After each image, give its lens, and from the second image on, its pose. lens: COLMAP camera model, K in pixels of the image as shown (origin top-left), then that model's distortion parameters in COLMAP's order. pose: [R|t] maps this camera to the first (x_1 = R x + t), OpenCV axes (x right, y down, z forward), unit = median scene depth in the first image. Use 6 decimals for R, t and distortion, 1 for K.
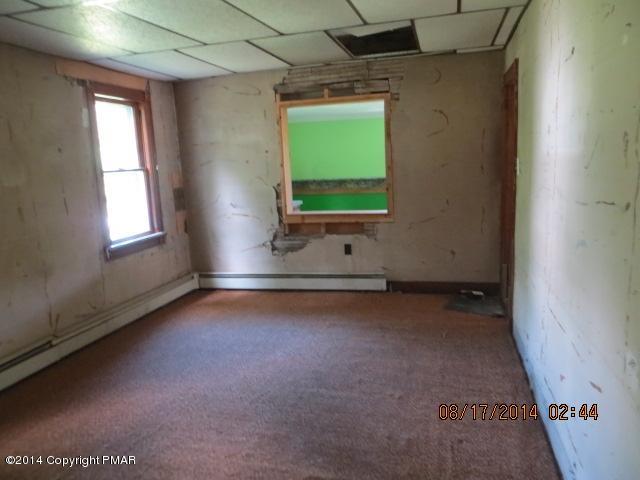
lens RADIAL K [[480.8, 0, 318.5], [0, 480.8, 239.3], [0, 0, 1]] dist [-0.027330, -0.004208]
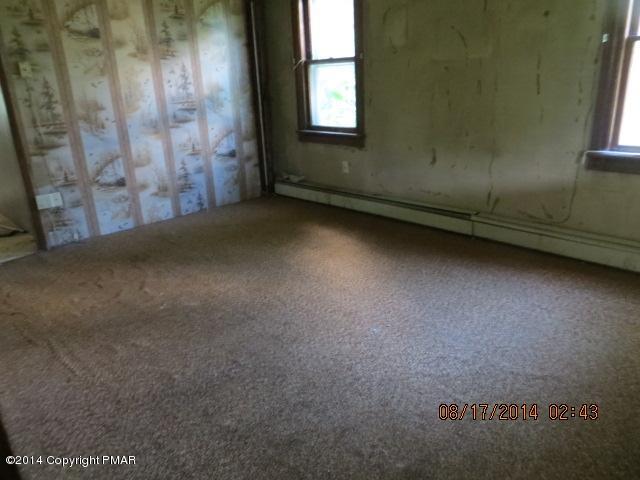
lens RADIAL K [[480.8, 0, 318.0], [0, 480.8, 242.3], [0, 0, 1]] dist [-0.027330, -0.004208]
pose [[-0.509866, 0.350782, -0.785486, 0.449052], [-0.070298, 0.893043, 0.444446, -0.173565], [0.857376, 0.281826, -0.430673, 1.144523]]
